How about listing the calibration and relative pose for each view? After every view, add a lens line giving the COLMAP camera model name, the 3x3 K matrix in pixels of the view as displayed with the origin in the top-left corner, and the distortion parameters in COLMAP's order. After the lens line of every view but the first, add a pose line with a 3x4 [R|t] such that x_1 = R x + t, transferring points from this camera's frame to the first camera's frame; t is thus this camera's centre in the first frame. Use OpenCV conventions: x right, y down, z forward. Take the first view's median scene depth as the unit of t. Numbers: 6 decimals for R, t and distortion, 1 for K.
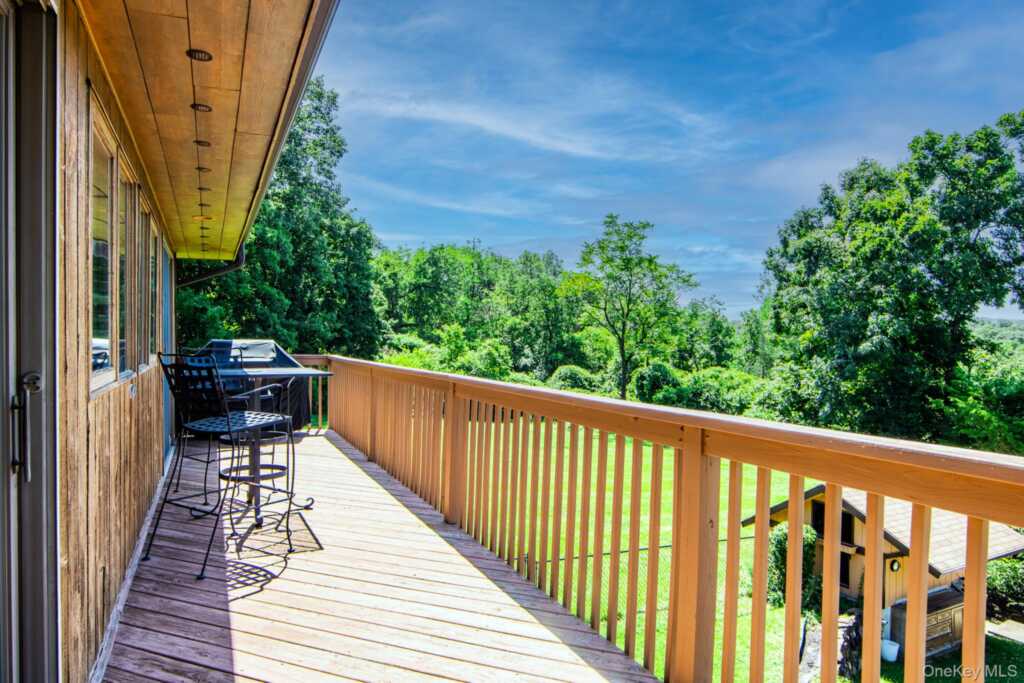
lens RADIAL K [[670.0, 0, 512.0], [0, 670.0, 341.5], [0, 0, 1]] dist [0.002135, 0.001995]
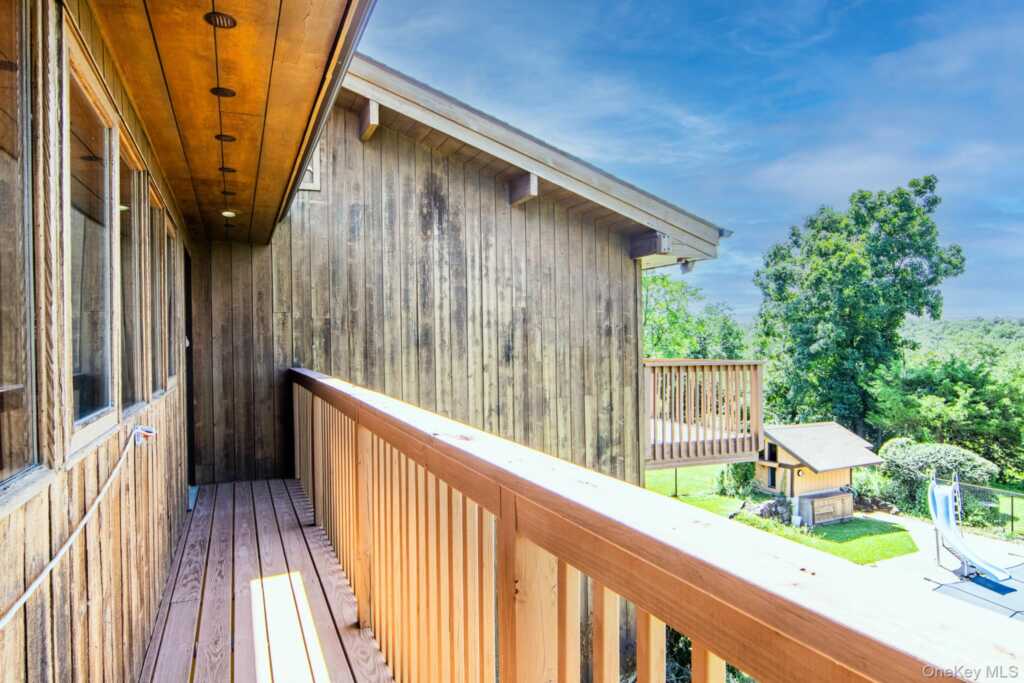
lens RADIAL K [[657.5, 0, 520.8], [0, 657.5, 345.6], [0, 0, 1]] dist [-0.002920, 0.001416]
pose [[0.999752, -0.012244, -0.018580, -0.053681], [0.012232, 0.999925, -0.000746, -0.000538], [0.018588, 0.000519, 0.999827, -0.337377]]
